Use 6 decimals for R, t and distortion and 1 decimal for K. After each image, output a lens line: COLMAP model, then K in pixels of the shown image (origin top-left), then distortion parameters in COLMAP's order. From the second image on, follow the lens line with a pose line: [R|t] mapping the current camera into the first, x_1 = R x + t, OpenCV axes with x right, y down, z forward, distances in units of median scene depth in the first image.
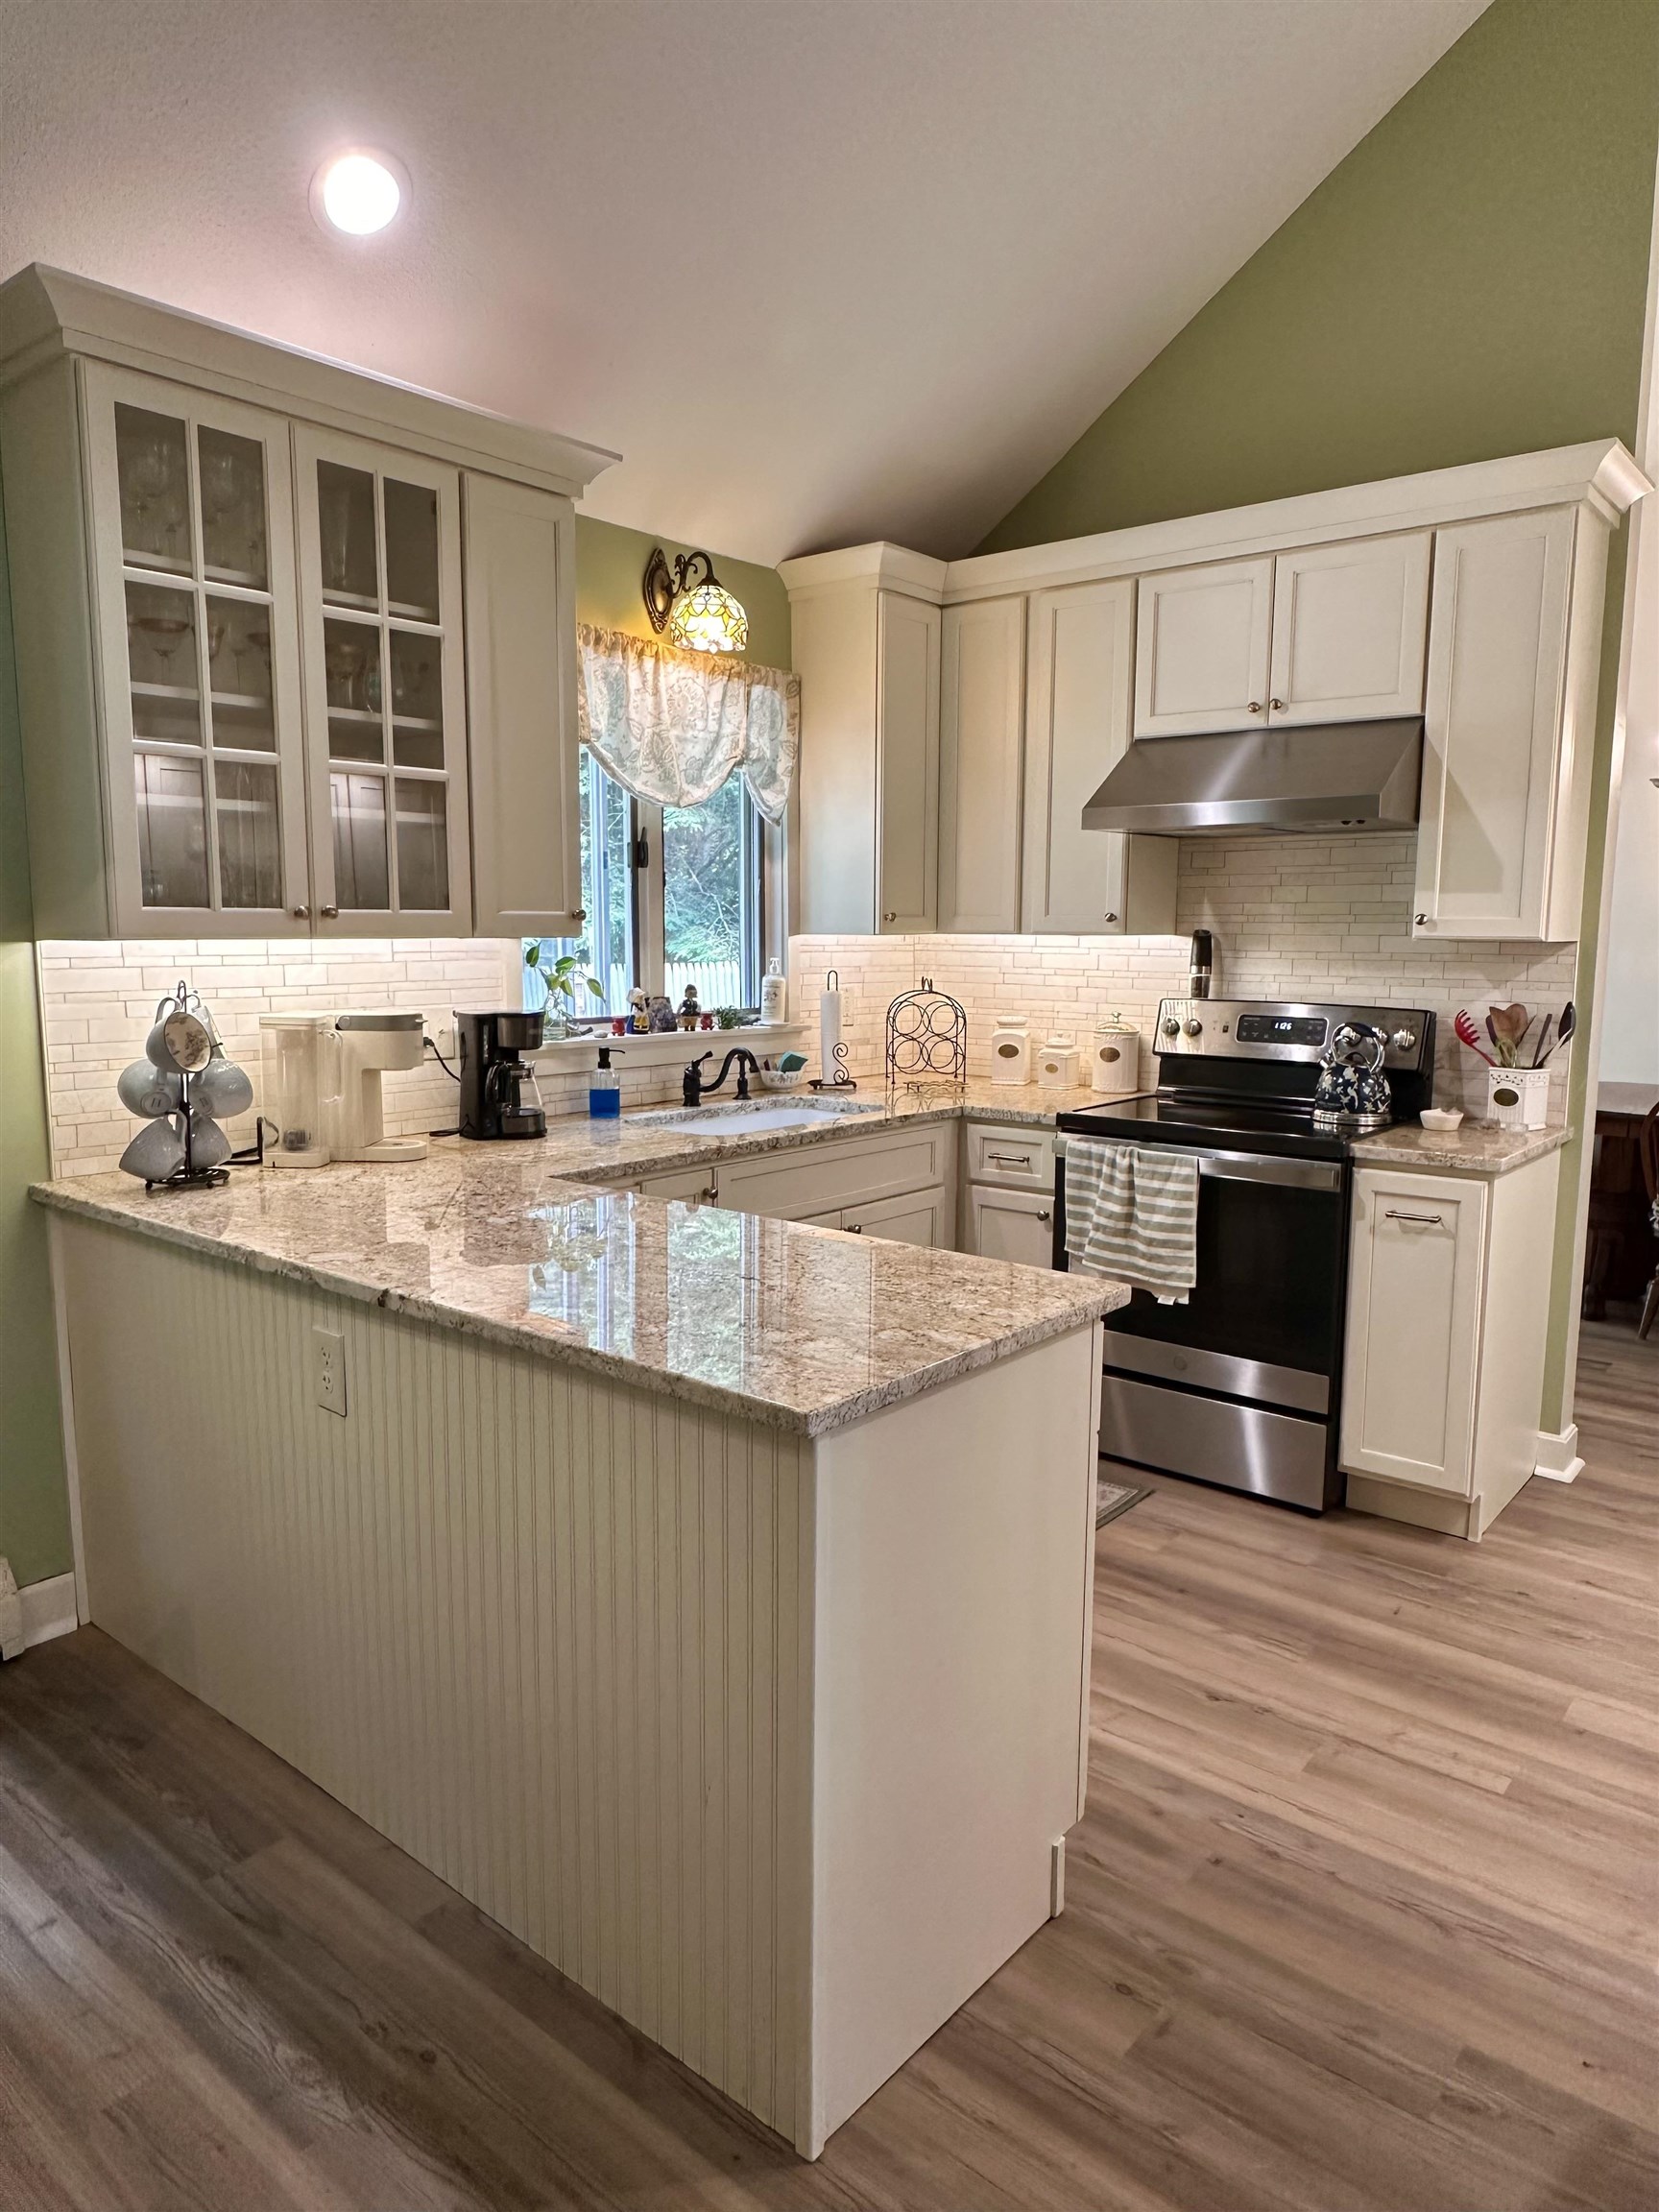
lens RADIAL K [[1443.5, 0, 815.3], [0, 1443.5, 1105.1], [0, 0, 1]] dist [-0.005324, 0.004399]
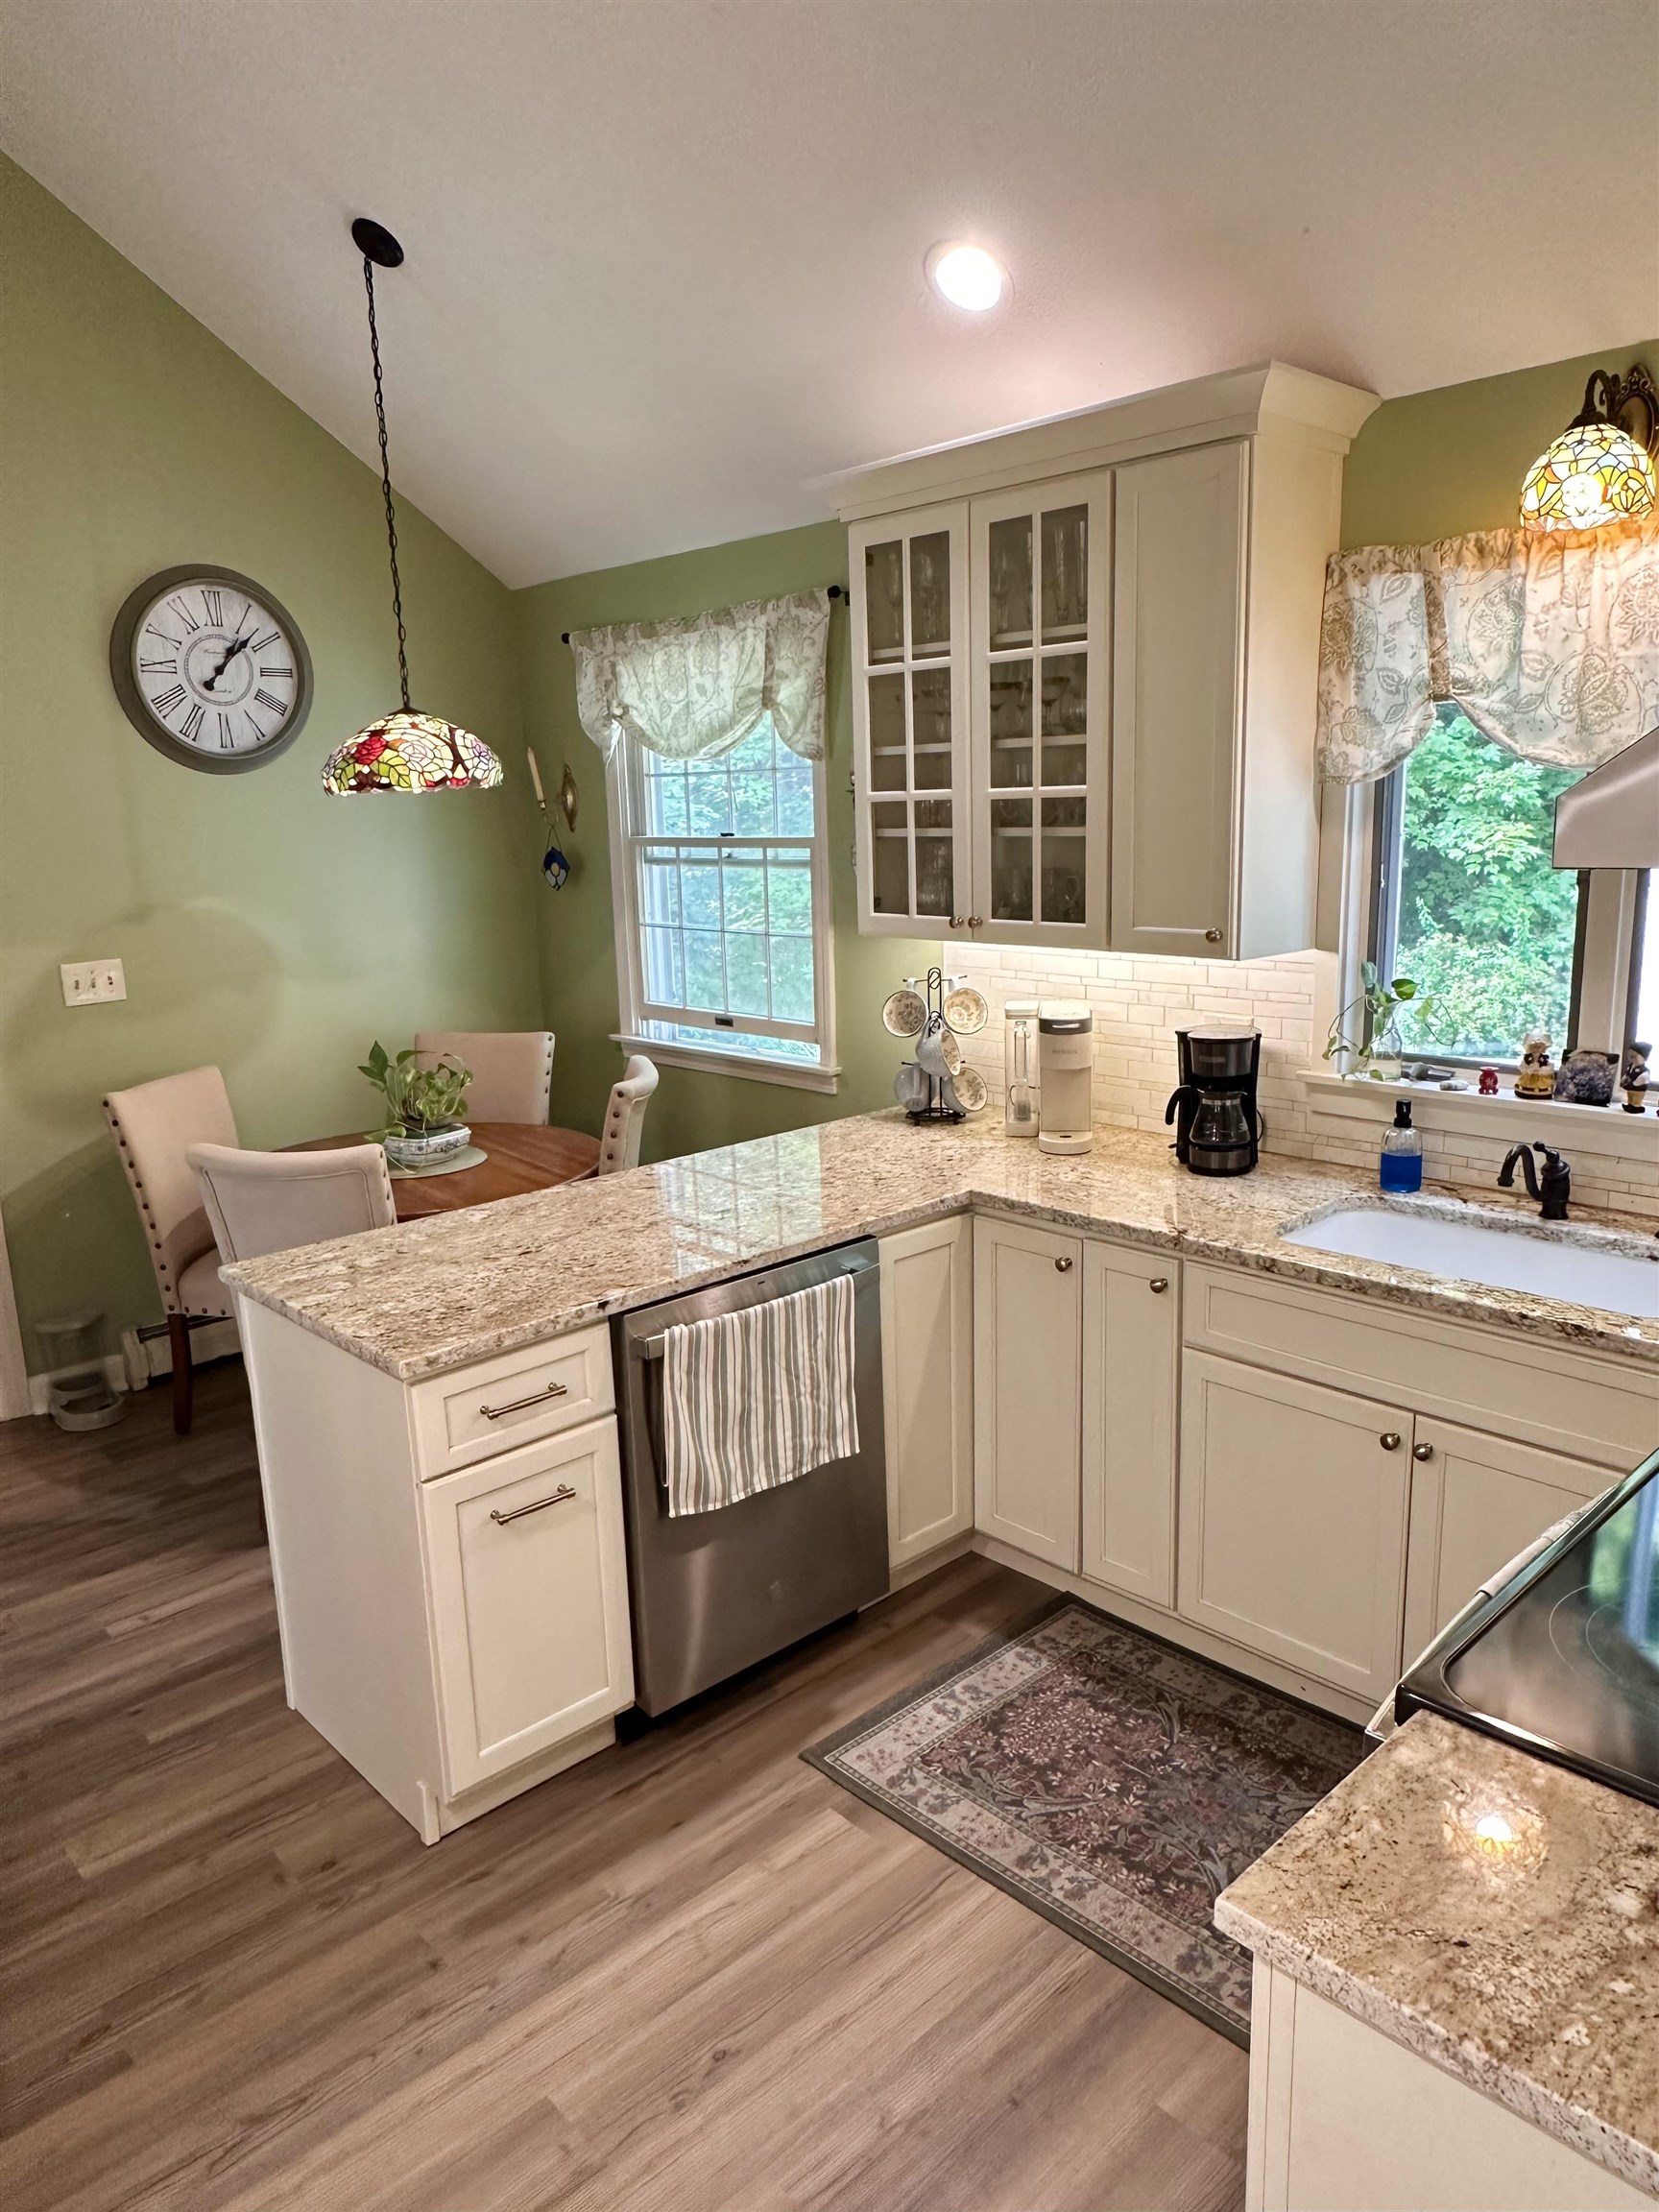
lens RADIAL K [[1475.8, 0, 829.7], [0, 1475.8, 1118.9], [0, 0, 1]] dist [-0.013528, 0.000598]
pose [[-0.123409, 0.211383, -0.969581, 0.874444], [-0.093722, 0.970200, 0.223447, -0.236110], [0.987920, 0.118447, -0.099920, 1.028308]]
